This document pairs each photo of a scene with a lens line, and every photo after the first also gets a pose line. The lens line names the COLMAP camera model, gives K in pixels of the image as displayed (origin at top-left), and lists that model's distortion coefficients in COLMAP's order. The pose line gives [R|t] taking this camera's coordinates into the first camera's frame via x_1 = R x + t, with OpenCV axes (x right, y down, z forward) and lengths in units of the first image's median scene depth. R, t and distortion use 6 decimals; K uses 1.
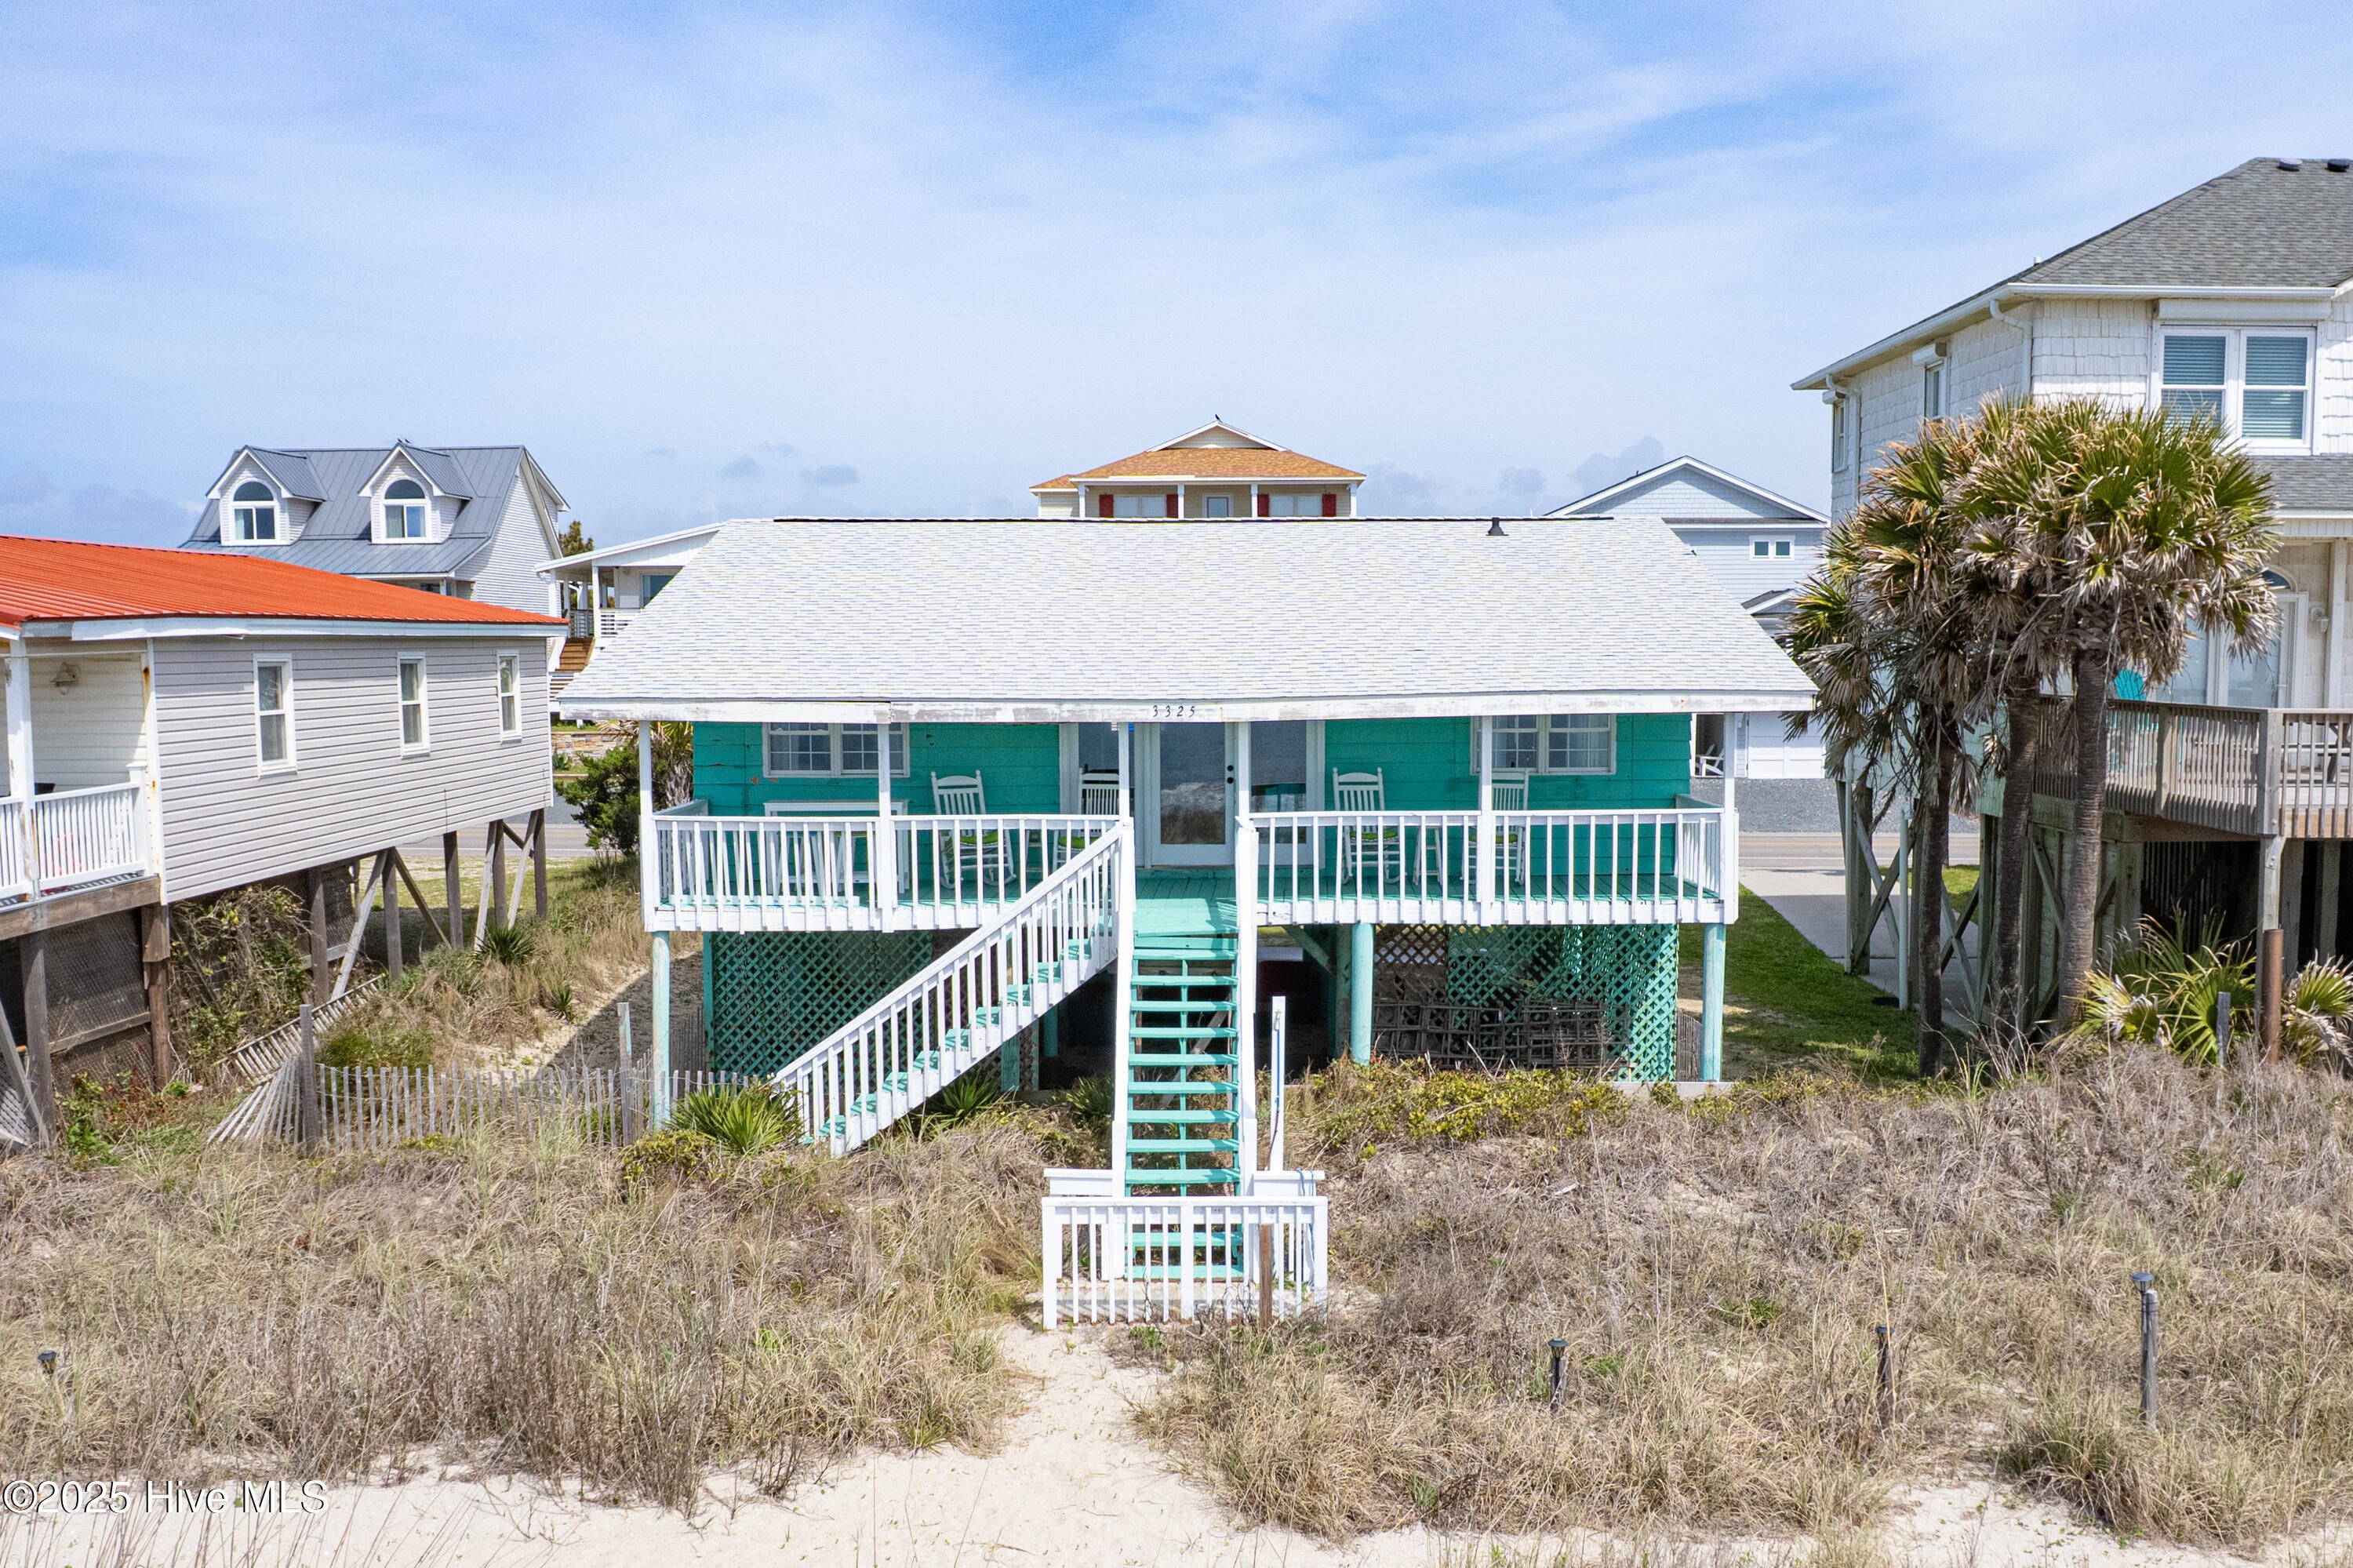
lens RADIAL K [[2157.2, 0, 1178.2], [0, 2157.2, 841.9], [0, 0, 1]] dist [-0.048797, -0.004244]
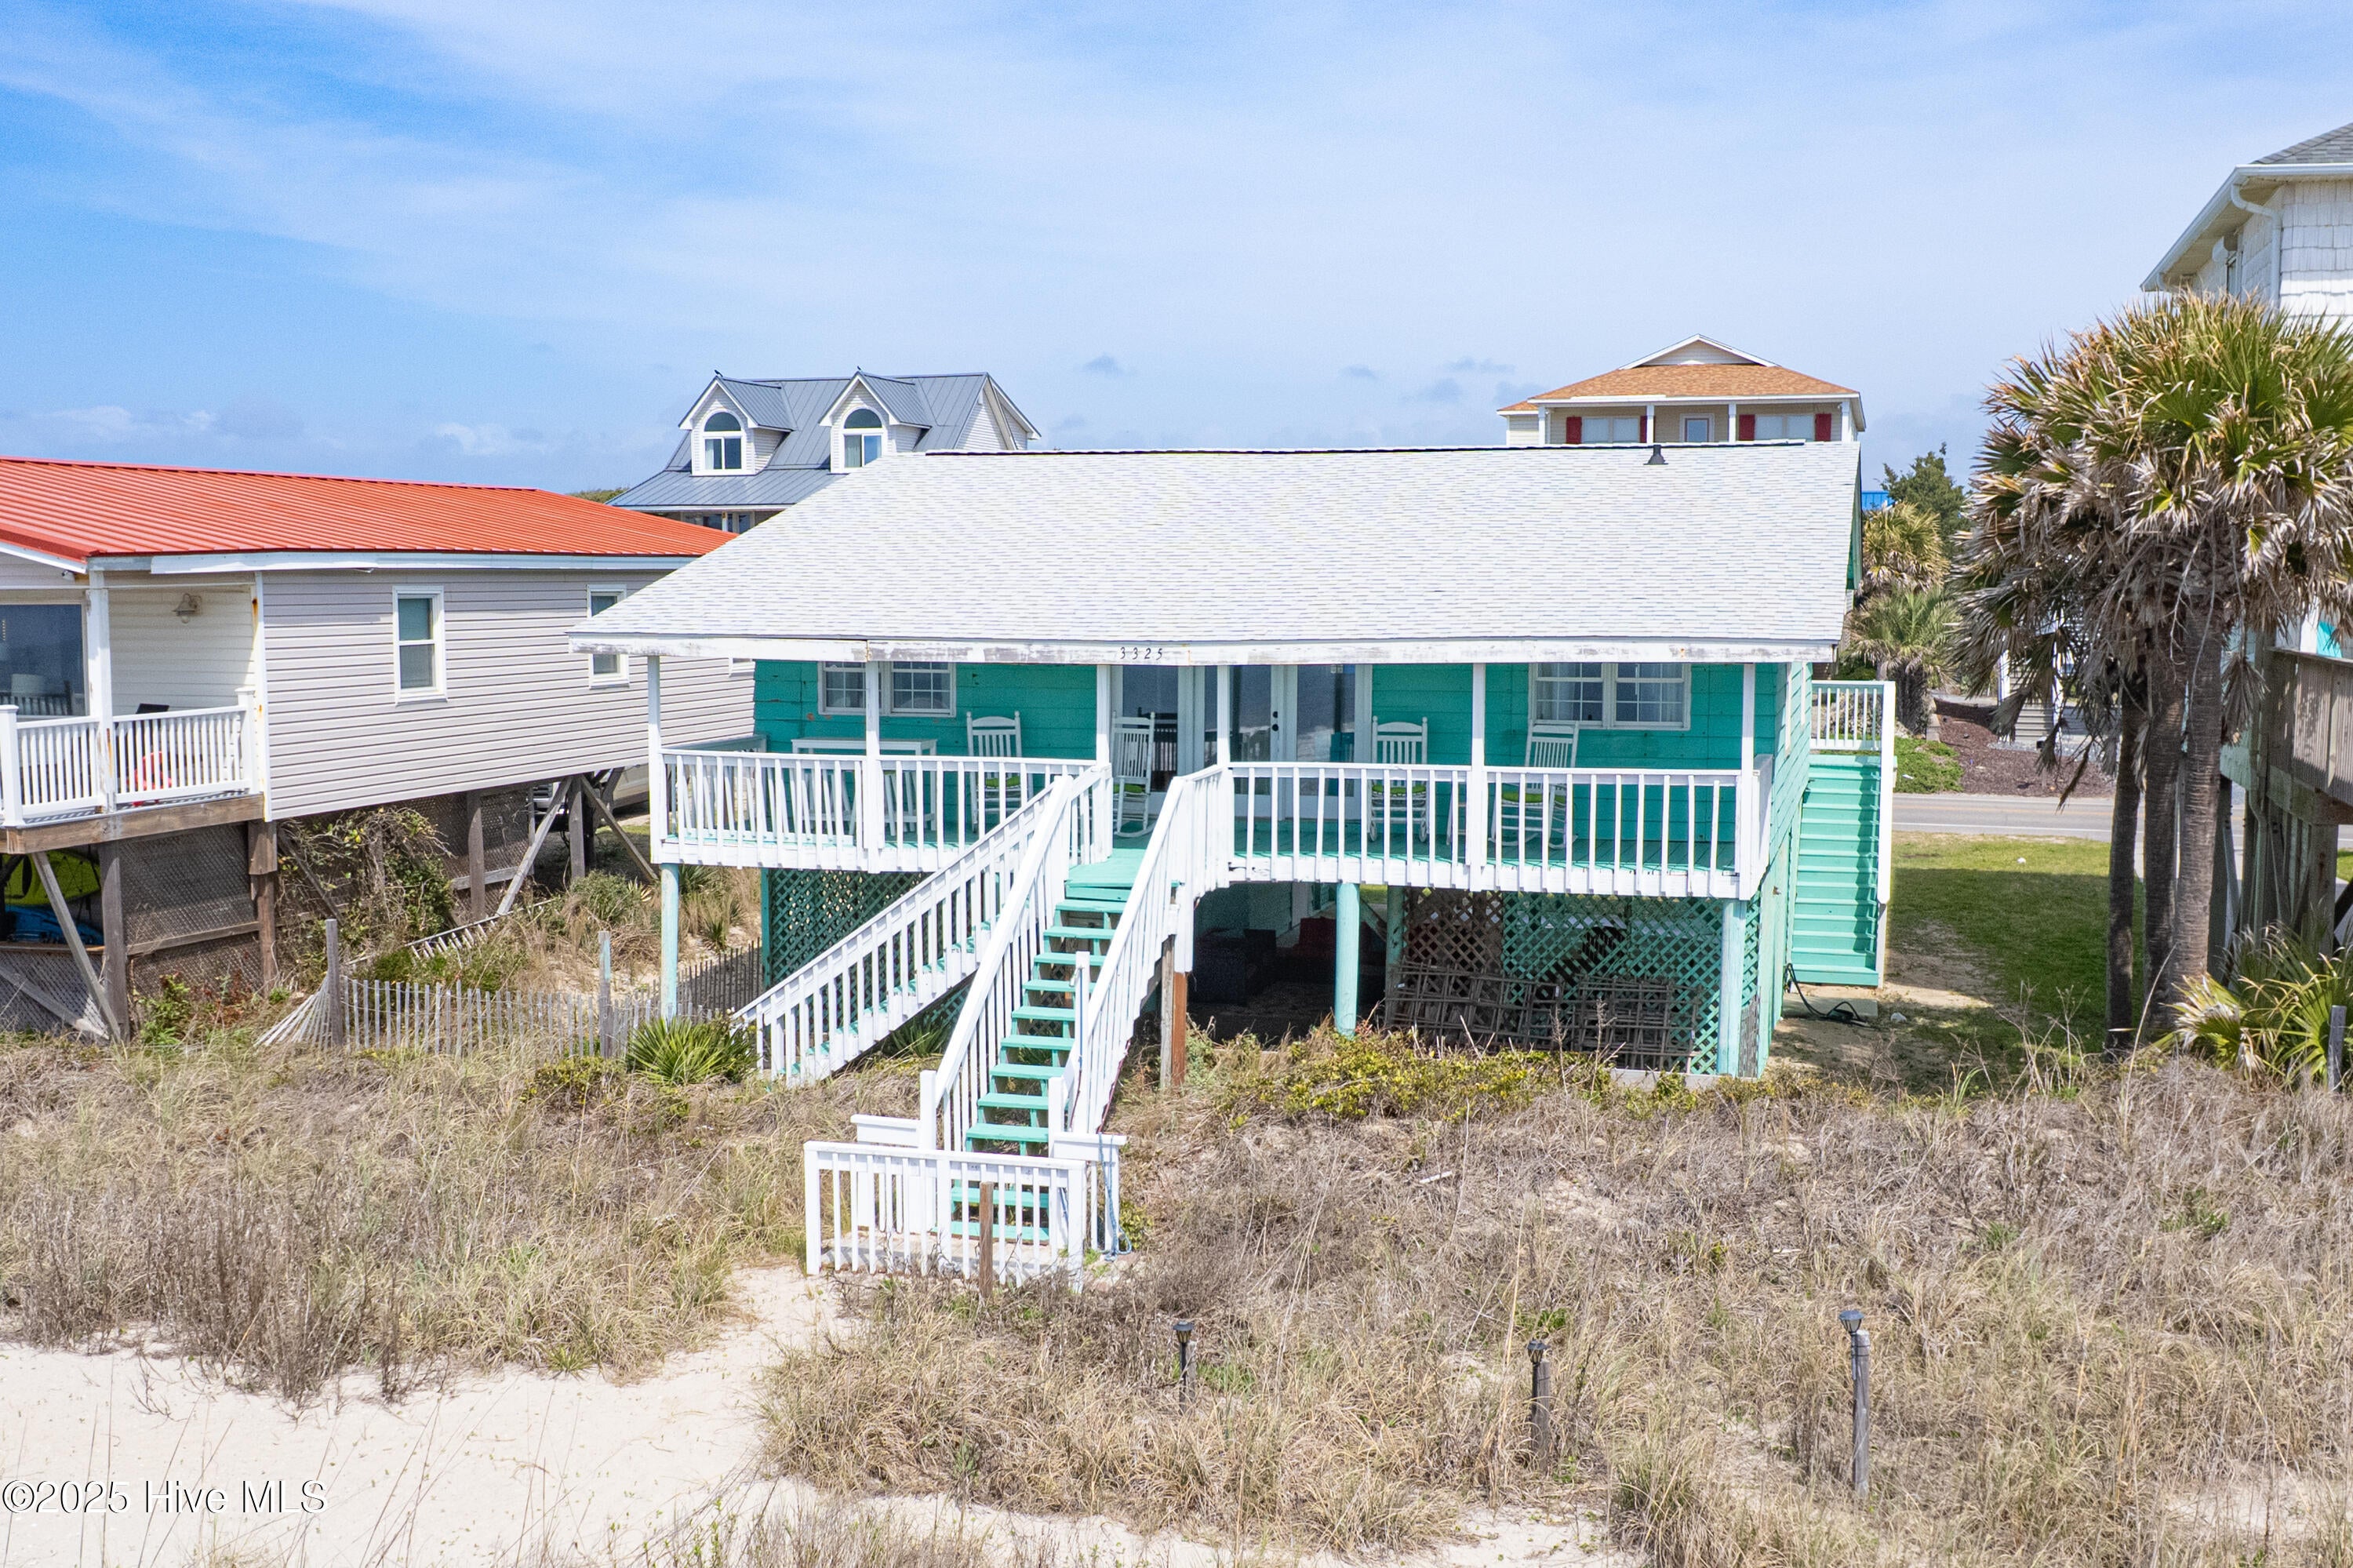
lens RADIAL K [[2321.8, 0, 1176.5], [0, 2321.8, 784.0], [0, 0, 1]] dist [-0.050297, -0.002062]
pose [[0.964227, 0.028673, -0.263524, 0.270000], [-0.029307, 0.999569, 0.001526, -0.004390], [0.263454, 0.006252, 0.964652, 0.009628]]
